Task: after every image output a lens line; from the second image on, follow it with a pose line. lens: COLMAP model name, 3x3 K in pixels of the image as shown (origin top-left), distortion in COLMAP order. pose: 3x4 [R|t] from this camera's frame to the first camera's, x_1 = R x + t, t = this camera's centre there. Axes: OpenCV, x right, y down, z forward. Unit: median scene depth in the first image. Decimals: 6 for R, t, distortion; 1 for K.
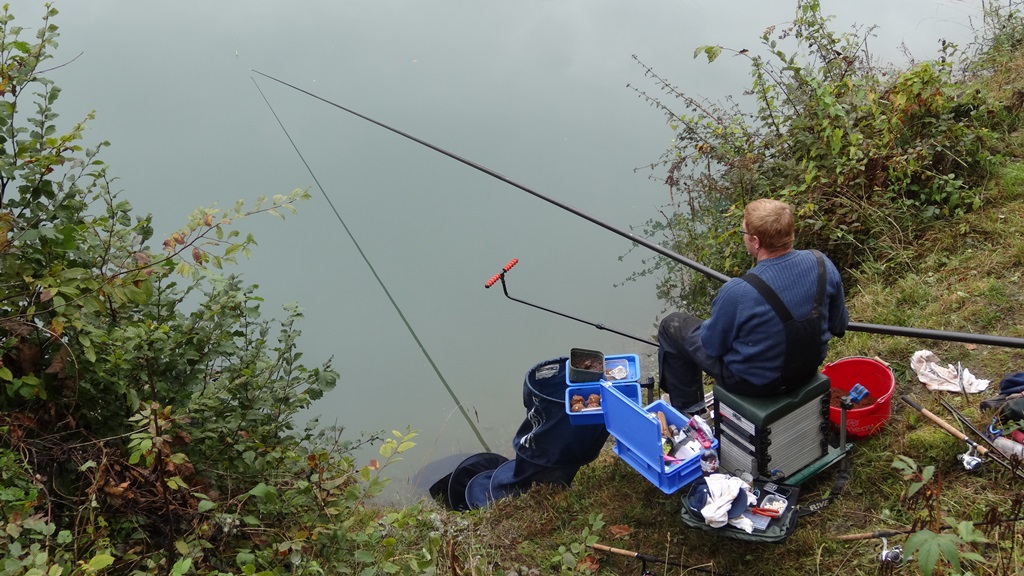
lens RADIAL K [[1368.5, 0, 512.0], [0, 1368.5, 288.0], [0, 0, 1]] dist [0.034305, 0.045880]
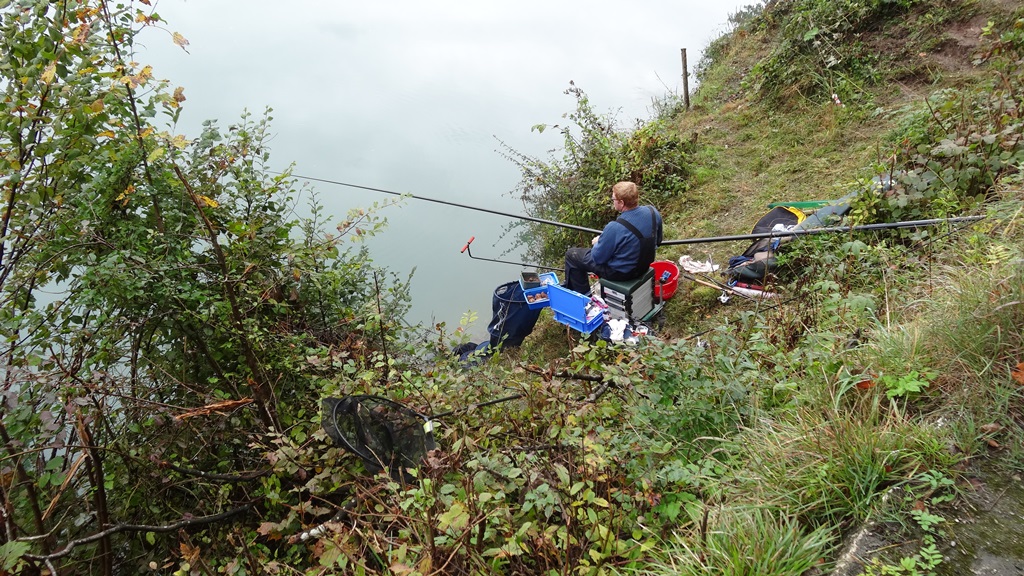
lens RADIAL K [[776.8, 0, 512.0], [0, 776.8, 288.0], [0, 0, 1]] dist [0.002701, 0.000824]
pose [[0.972200, -0.121946, 0.199889, -0.197428], [0.124064, 0.992272, 0.001944, 0.062994], [-0.198581, 0.022909, 0.979817, -0.080921]]
